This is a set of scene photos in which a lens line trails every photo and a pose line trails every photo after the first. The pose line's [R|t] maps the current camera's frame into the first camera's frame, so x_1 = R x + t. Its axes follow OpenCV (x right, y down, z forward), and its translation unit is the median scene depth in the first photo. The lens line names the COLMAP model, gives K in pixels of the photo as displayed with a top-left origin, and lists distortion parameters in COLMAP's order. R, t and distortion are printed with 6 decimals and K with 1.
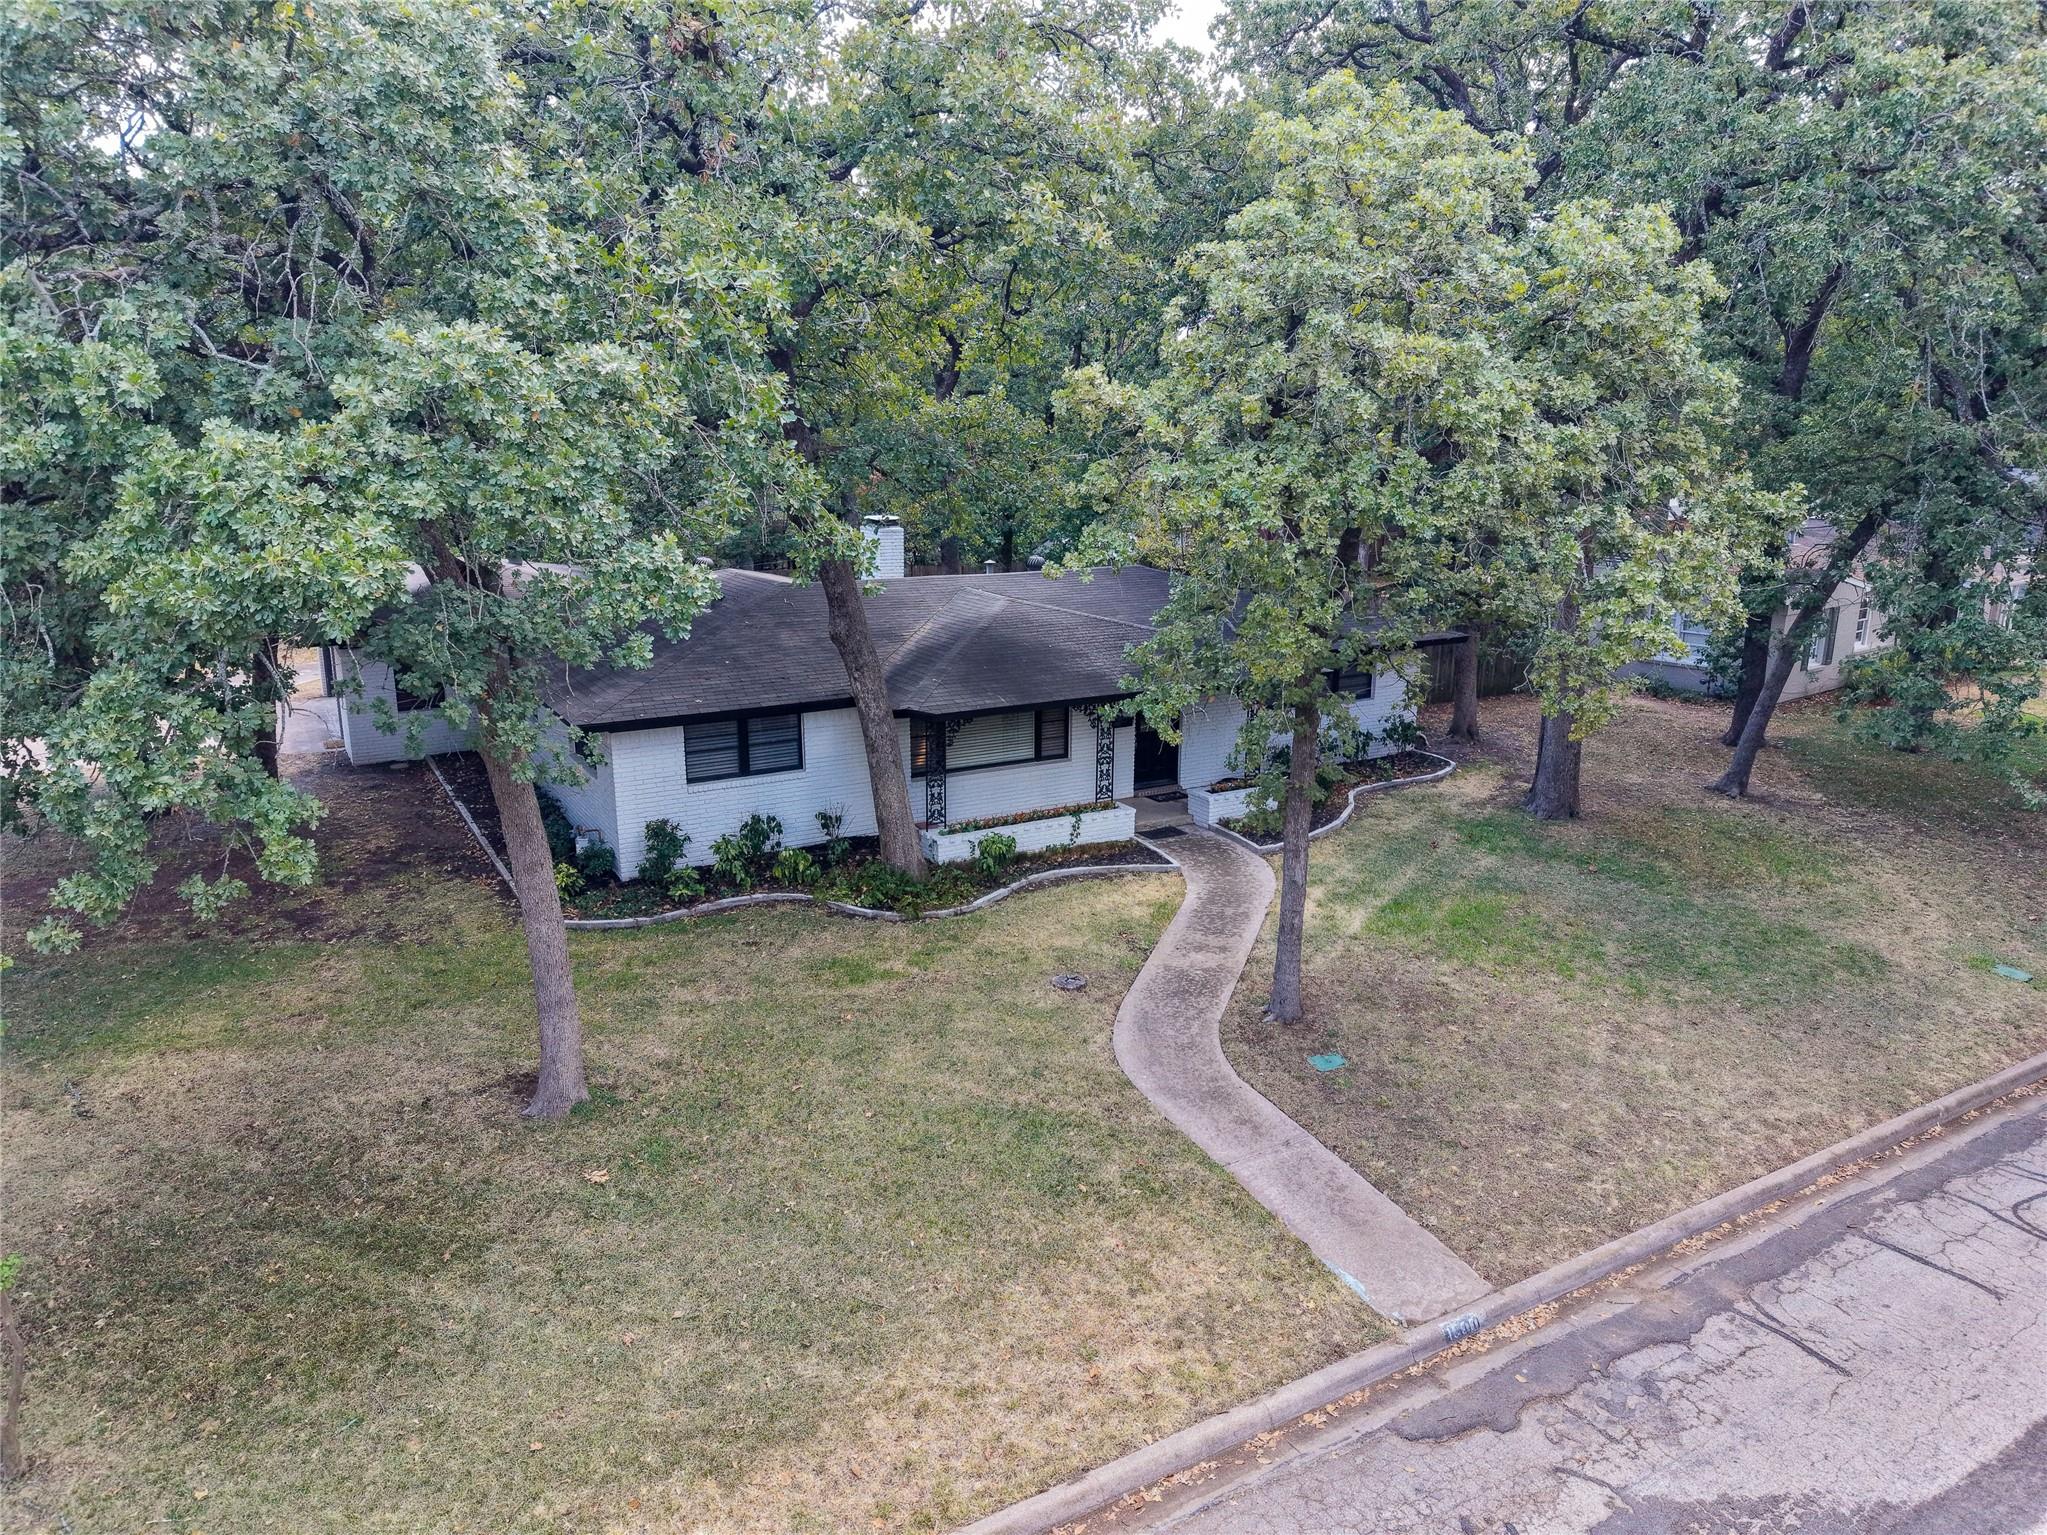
lens RADIAL K [[1345.5, 0, 1025.2], [0, 1345.5, 732.8], [0, 0, 1]] dist [0.042333, -0.033695]
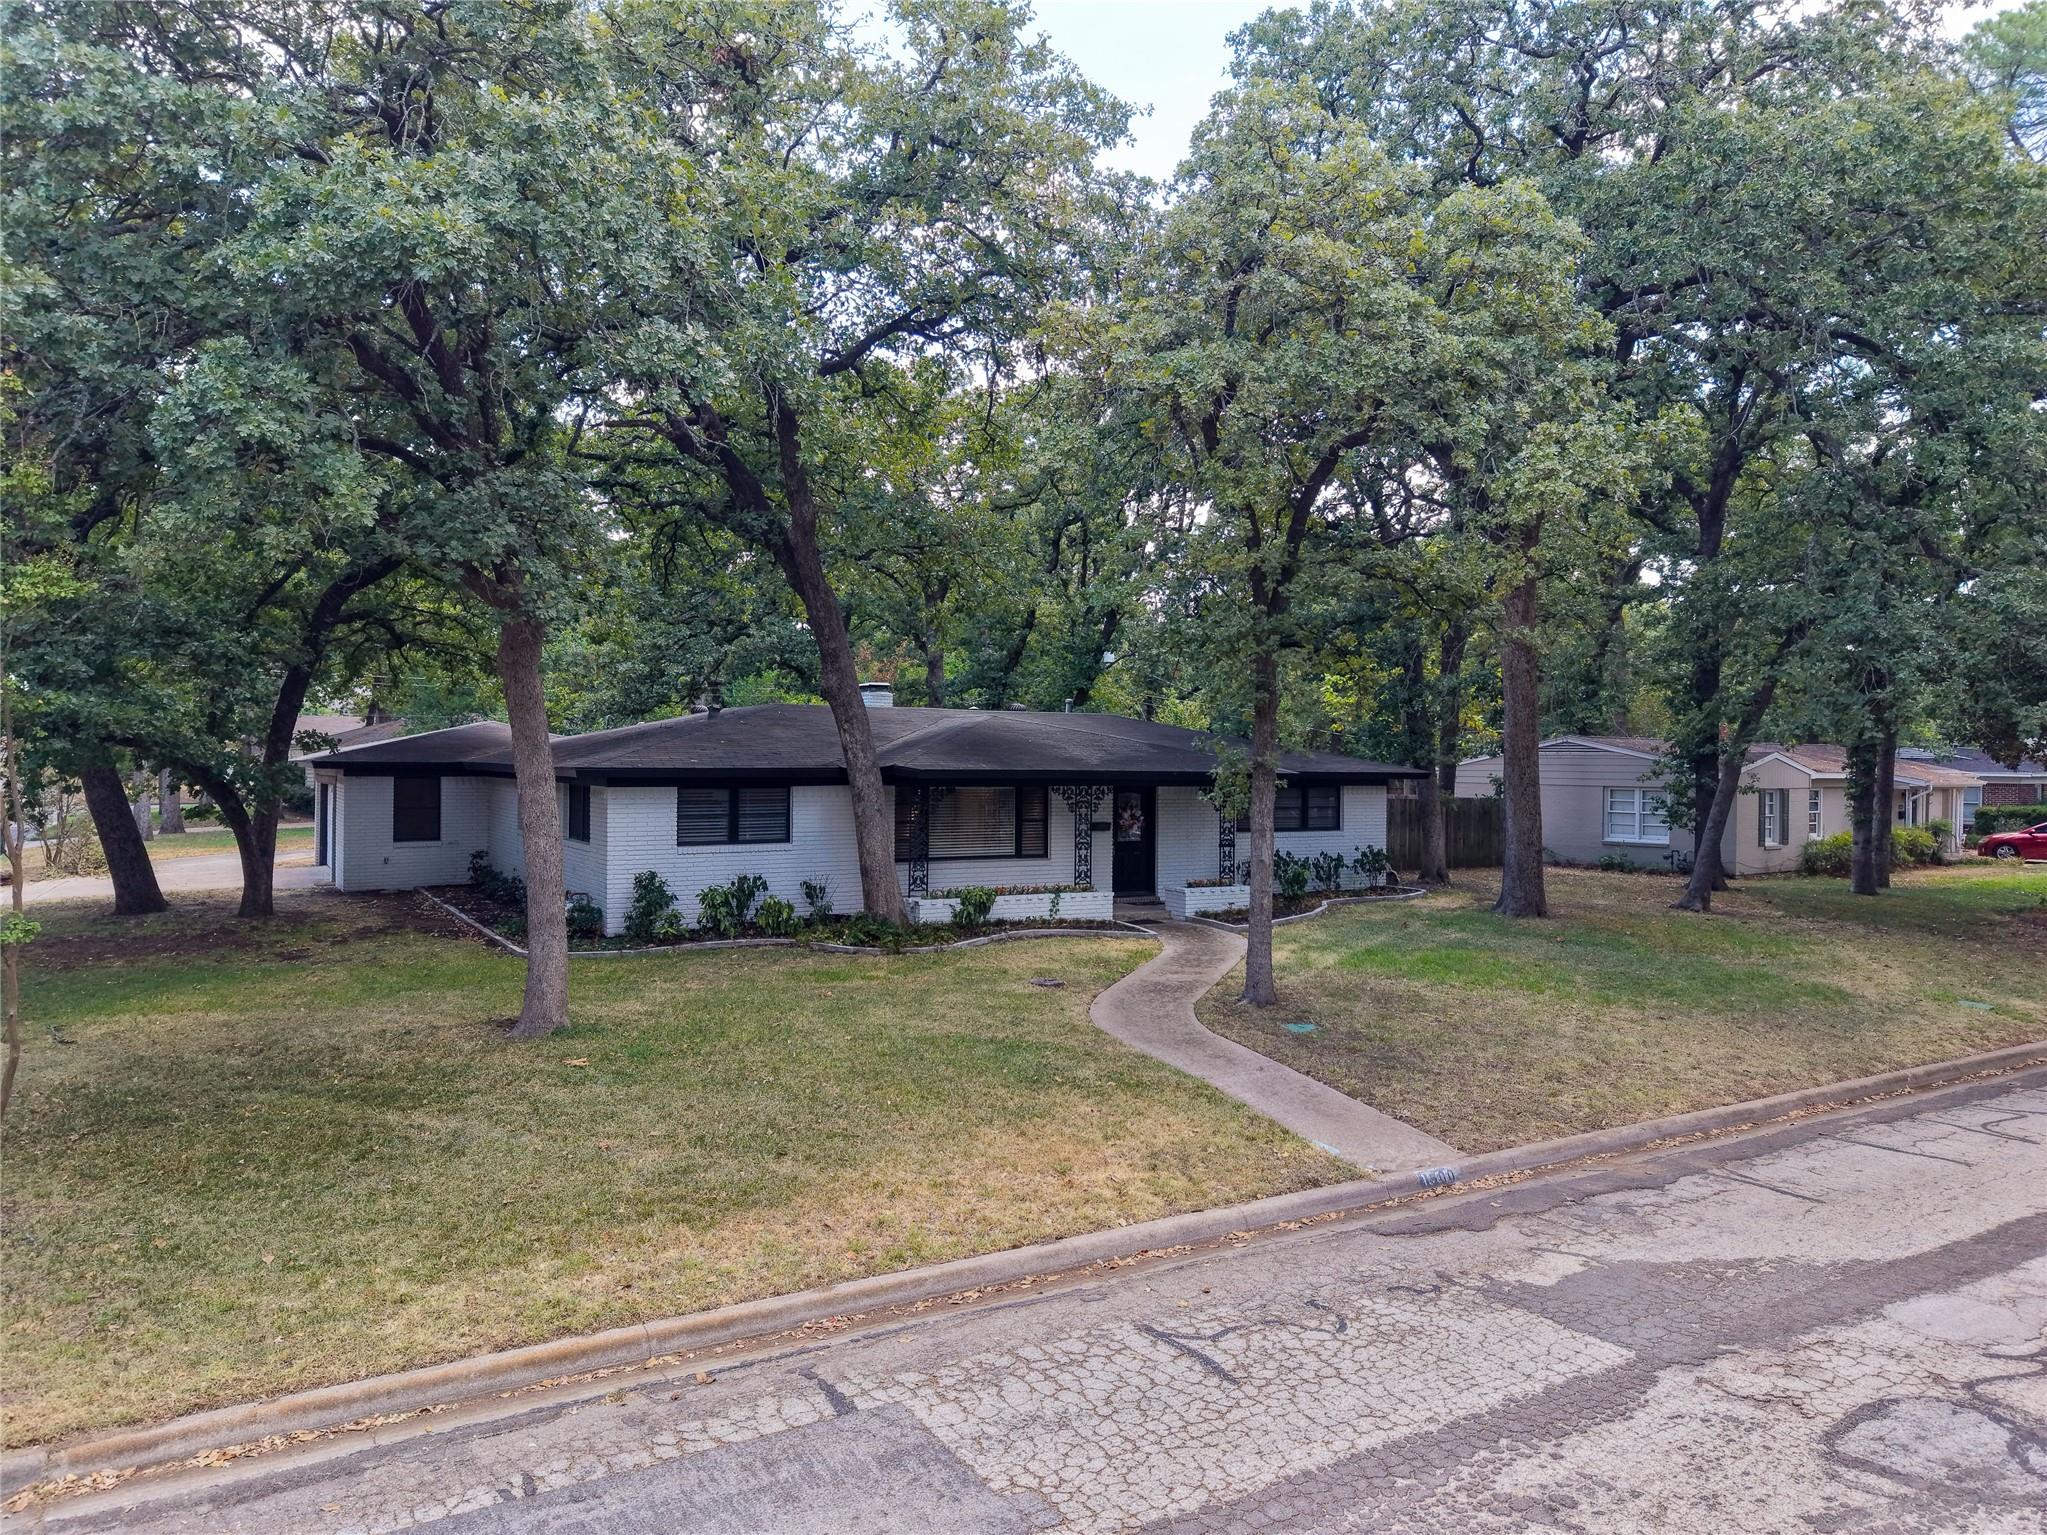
lens RADIAL K [[1345.5, 0, 1025.2], [0, 1345.5, 732.8], [0, 0, 1]] dist [0.042333, -0.033695]
pose [[0.999929, 0.003879, 0.011271, 0.003524], [-0.001060, 0.970763, -0.240038, 0.215982], [-0.011872, 0.240009, 0.970698, -0.026812]]
